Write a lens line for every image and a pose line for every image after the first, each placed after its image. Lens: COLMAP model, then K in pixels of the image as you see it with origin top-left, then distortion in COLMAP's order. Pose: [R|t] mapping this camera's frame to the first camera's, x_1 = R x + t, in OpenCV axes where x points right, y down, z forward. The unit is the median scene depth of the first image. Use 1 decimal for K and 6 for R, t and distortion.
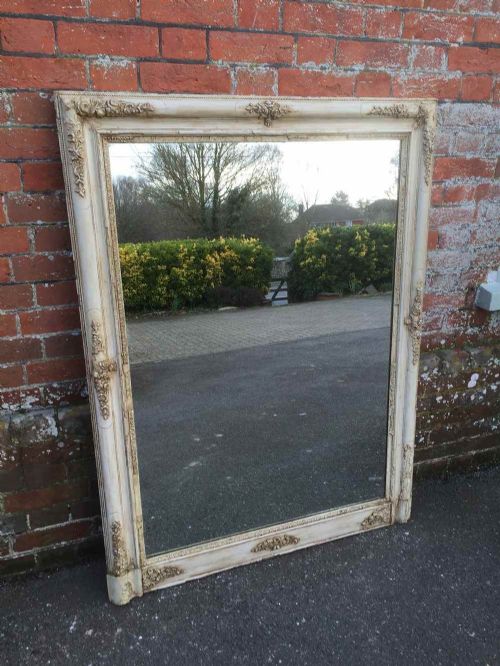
lens RADIAL K [[479.8, 0, 242.6], [0, 479.8, 307.6], [0, 0, 1]] dist [0.013047, -0.004802]
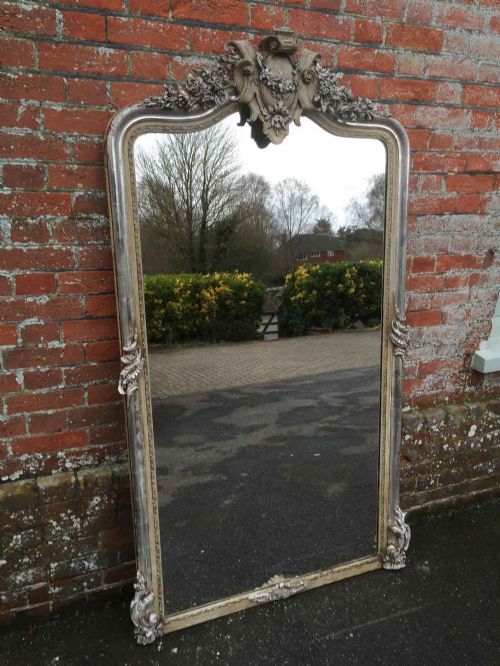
lens RADIAL K [[487.2, 0, 254.0], [0, 487.2, 291.4], [0, 0, 1]] dist [0.083740, -0.068638]
pose [[0.998265, 0.013060, 0.057410, -0.127854], [-0.007747, 0.995746, -0.091815, -0.069366], [-0.058364, 0.091211, 0.994120, -0.210804]]
